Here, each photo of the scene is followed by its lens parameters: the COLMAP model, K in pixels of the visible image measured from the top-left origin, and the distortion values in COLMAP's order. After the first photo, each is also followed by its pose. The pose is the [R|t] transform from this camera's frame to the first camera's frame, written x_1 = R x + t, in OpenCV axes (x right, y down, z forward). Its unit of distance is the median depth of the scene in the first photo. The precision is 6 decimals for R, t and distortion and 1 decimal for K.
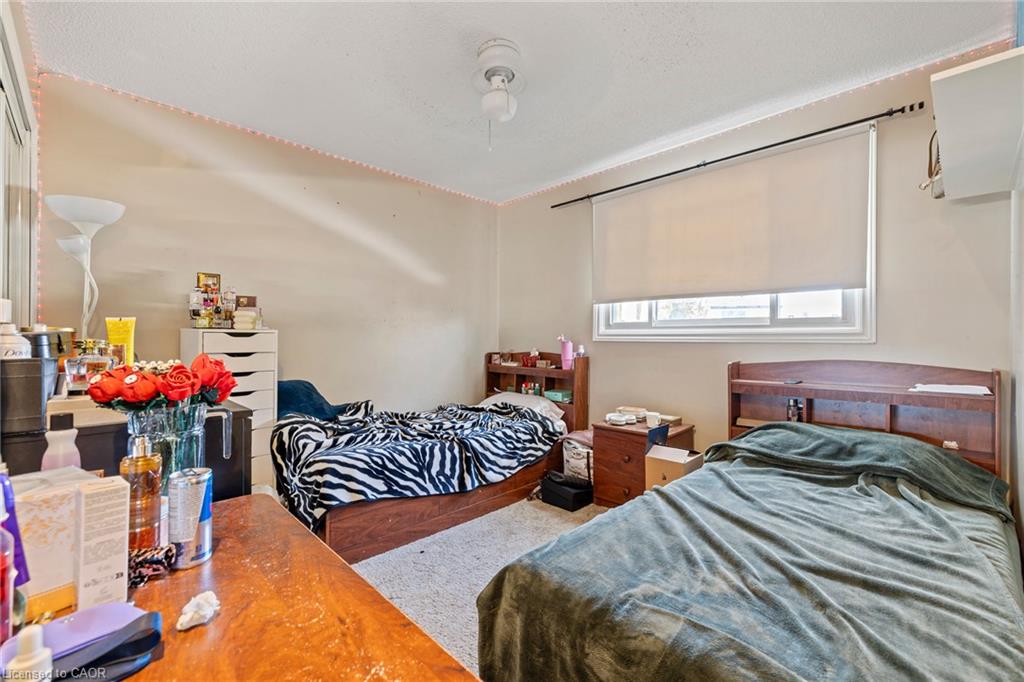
lens RADIAL K [[436.6, 0, 514.1], [0, 436.6, 338.2], [0, 0, 1]] dist [0.000507, 0.000712]
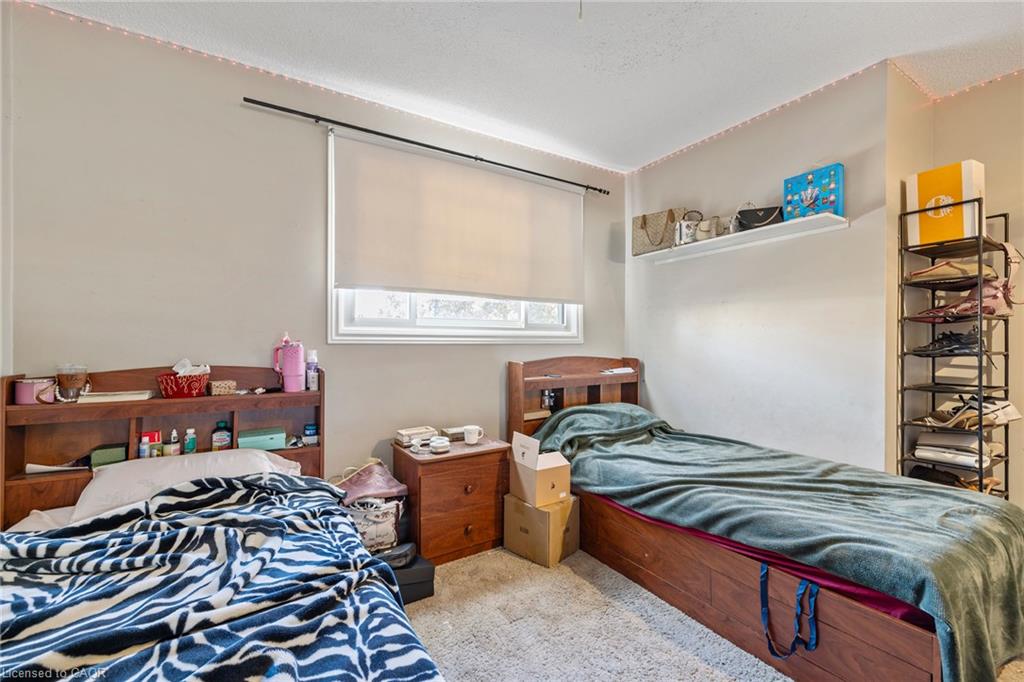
lens RADIAL K [[436.6, 0, 513.5], [0, 436.6, 342.7], [0, 0, 1]] dist [0.000507, 0.000712]
pose [[0.213790, 0.000716, 0.976879, -0.403168], [0.000133, 1.000000, -0.000762, 0.006180], [-0.976880, 0.000293, 0.213790, 0.595324]]
